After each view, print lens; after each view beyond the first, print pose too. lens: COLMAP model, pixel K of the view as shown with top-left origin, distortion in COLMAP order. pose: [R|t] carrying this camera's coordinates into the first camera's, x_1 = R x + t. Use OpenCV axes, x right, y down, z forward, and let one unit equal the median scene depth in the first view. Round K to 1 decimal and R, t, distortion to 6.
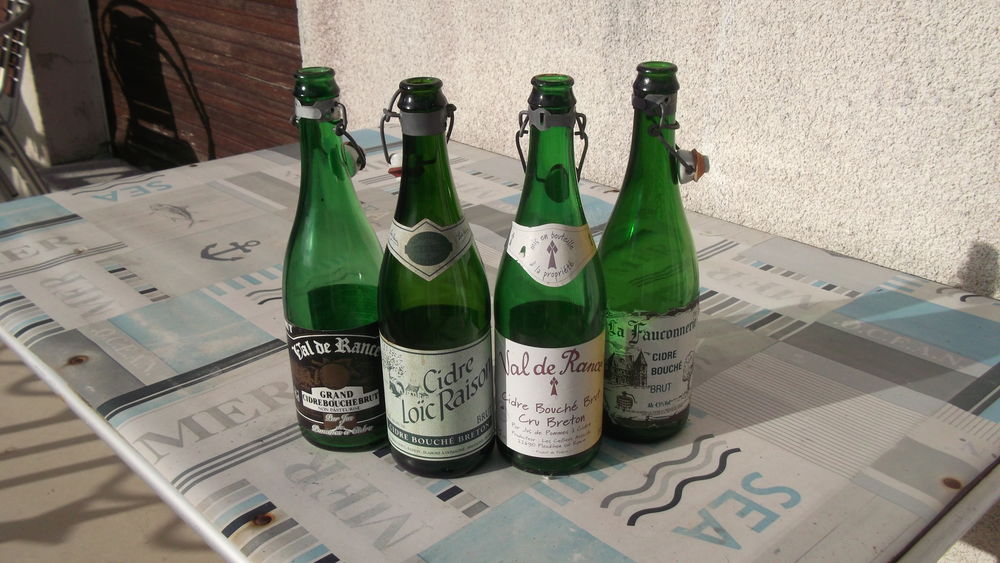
lens RADIAL K [[962.3, 0, 506.1], [0, 962.3, 281.2], [0, 0, 1]] dist [0.016683, 0.000000]
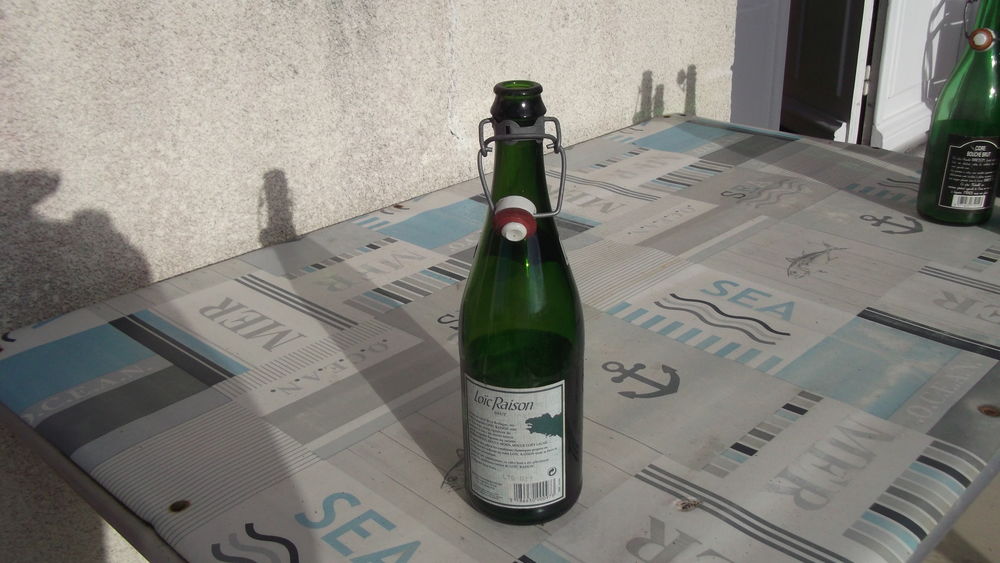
lens RADIAL K [[962.3, 0, 499.9], [0, 962.3, 282.1], [0, 0, 1]] dist [0.016683, 0.000000]
pose [[-0.041237, -0.405625, 0.913109, -0.982898], [0.416817, 0.823581, 0.384678, -0.446517], [-0.908055, 0.396462, 0.135109, 1.036961]]
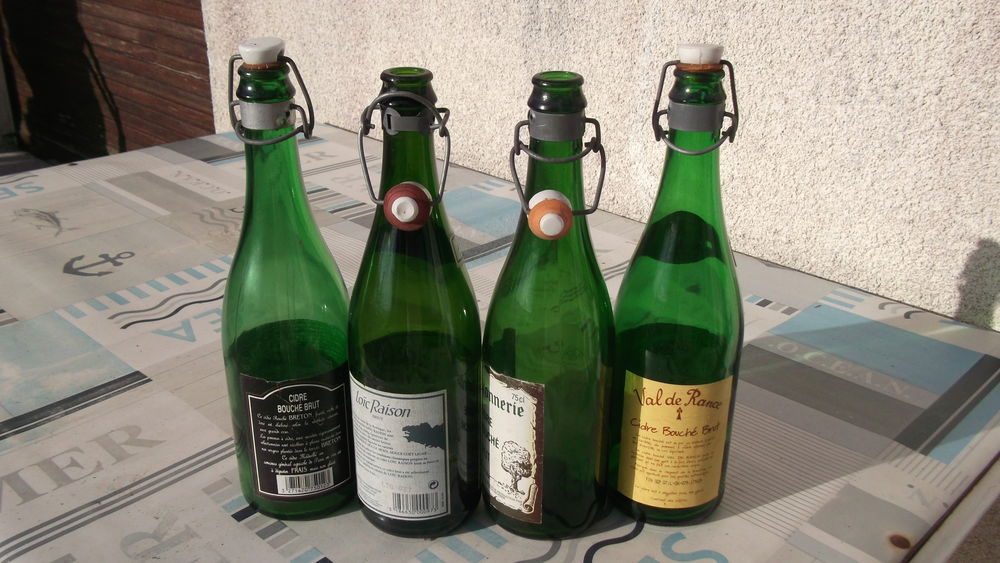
lens RADIAL K [[962.3, 0, 505.5], [0, 962.3, 281.0], [0, 0, 1]] dist [0.016683, 0.000000]
pose [[0.998405, -0.005831, 0.056156, 0.039058], [0.005245, 0.999930, 0.010588, -0.024817], [-0.056214, -0.010277, 0.998366, 0.101739]]
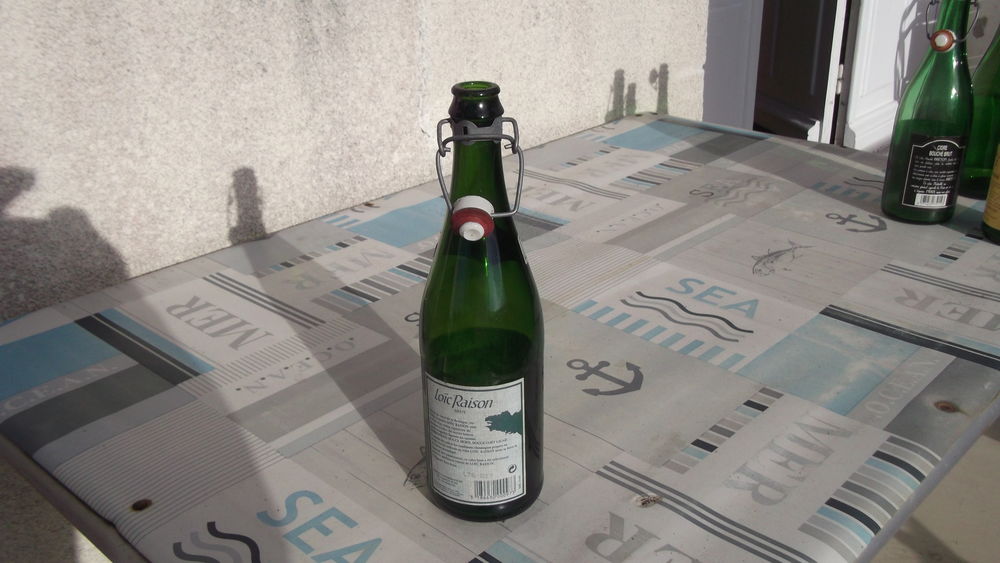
lens RADIAL K [[962.3, 0, 500.9], [0, 962.3, 281.4], [0, 0, 1]] dist [0.016683, 0.000000]
pose [[-0.060679, -0.407747, 0.911076, -0.987660], [0.409582, 0.822203, 0.395251, -0.444123], [-0.910253, 0.397144, 0.117116, 1.024122]]
